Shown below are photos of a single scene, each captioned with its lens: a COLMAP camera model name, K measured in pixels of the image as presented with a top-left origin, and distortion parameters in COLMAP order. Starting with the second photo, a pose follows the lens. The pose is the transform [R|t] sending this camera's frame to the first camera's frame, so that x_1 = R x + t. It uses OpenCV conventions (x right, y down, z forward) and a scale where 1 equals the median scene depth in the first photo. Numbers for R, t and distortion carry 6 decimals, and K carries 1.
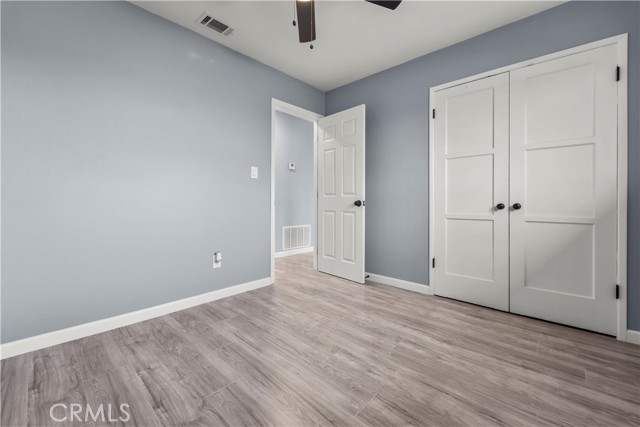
lens RADIAL K [[268.5, 0, 319.3], [0, 268.5, 211.1], [0, 0, 1]] dist [-0.003257, 0.000291]
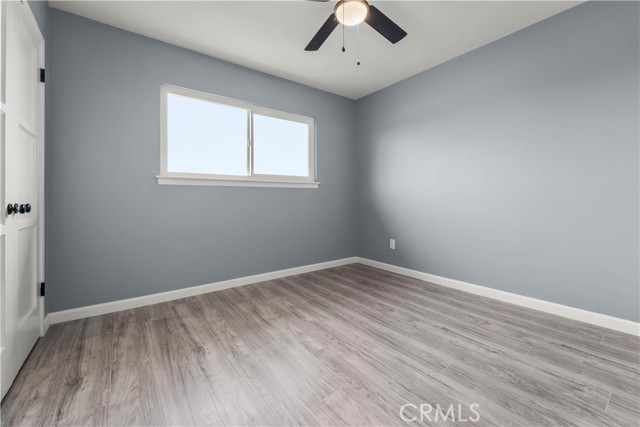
lens RADIAL K [[268.5, 0, 320.0], [0, 268.5, 191.1], [0, 0, 1]] dist [-0.003257, 0.000291]
pose [[-0.984351, 0.009450, 0.175964, -0.123559], [0.010160, 0.999943, 0.003133, -0.074750], [-0.175925, 0.004872, -0.984392, 2.021085]]
